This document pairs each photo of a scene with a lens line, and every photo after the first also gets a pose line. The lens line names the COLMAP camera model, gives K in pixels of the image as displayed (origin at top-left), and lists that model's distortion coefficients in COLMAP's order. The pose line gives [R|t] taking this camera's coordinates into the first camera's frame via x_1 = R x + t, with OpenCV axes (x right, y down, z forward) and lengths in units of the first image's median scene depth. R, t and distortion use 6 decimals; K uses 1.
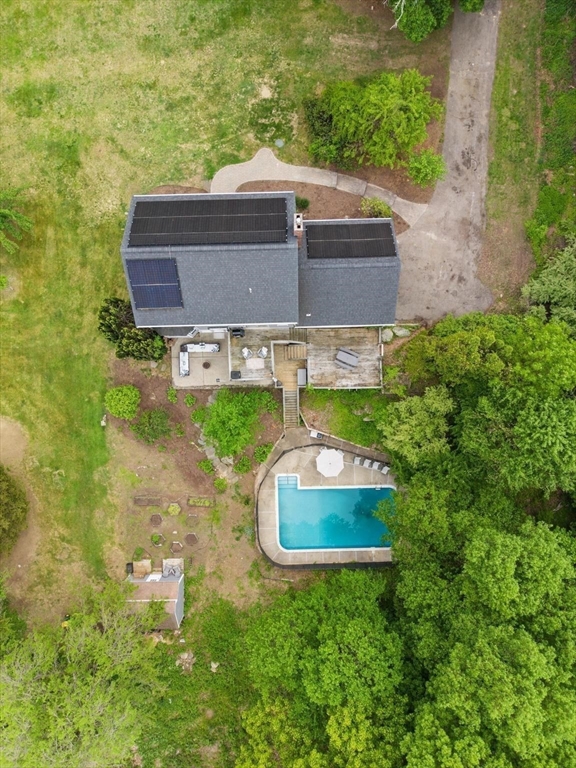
lens RADIAL K [[526.2, 0, 288.0], [0, 526.2, 384.0], [0, 0, 1]] dist [0.049322, -0.060169]
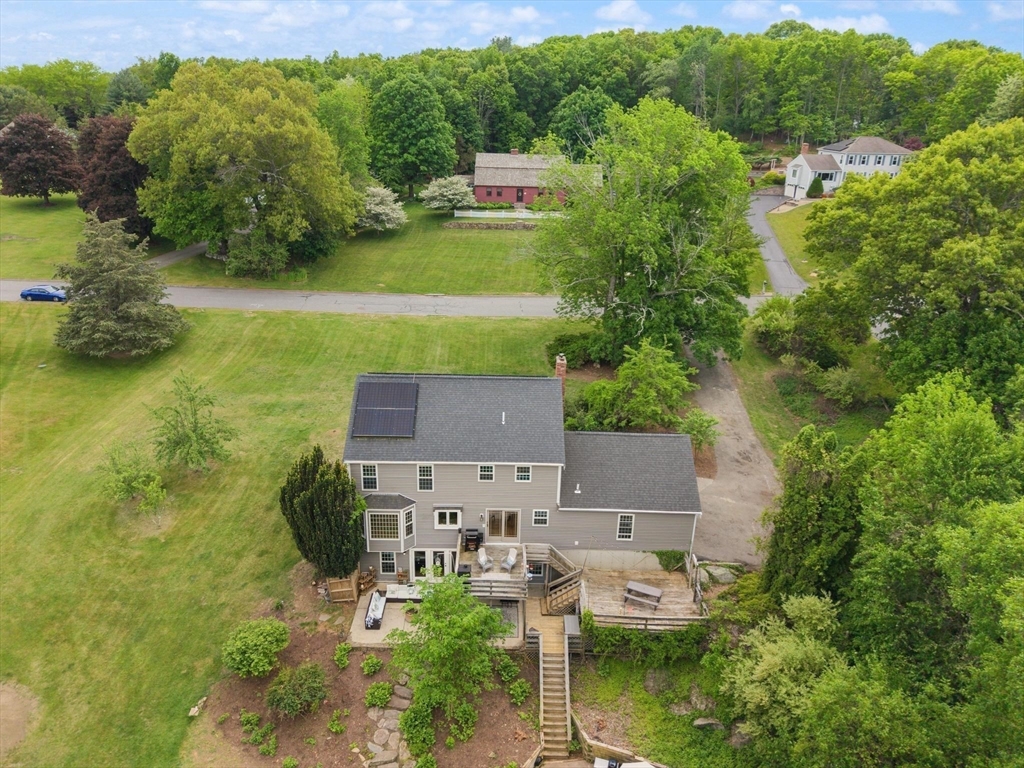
lens RADIAL K [[725.9, 0, 512.0], [0, 725.9, 384.0], [0, 0, 1]] dist [0.011022, -0.007955]
pose [[0.999453, 0.031657, -0.009550, -0.041567], [-0.020245, 0.357472, -0.933705, 0.649155], [-0.026145, 0.933387, 0.357917, 0.453753]]
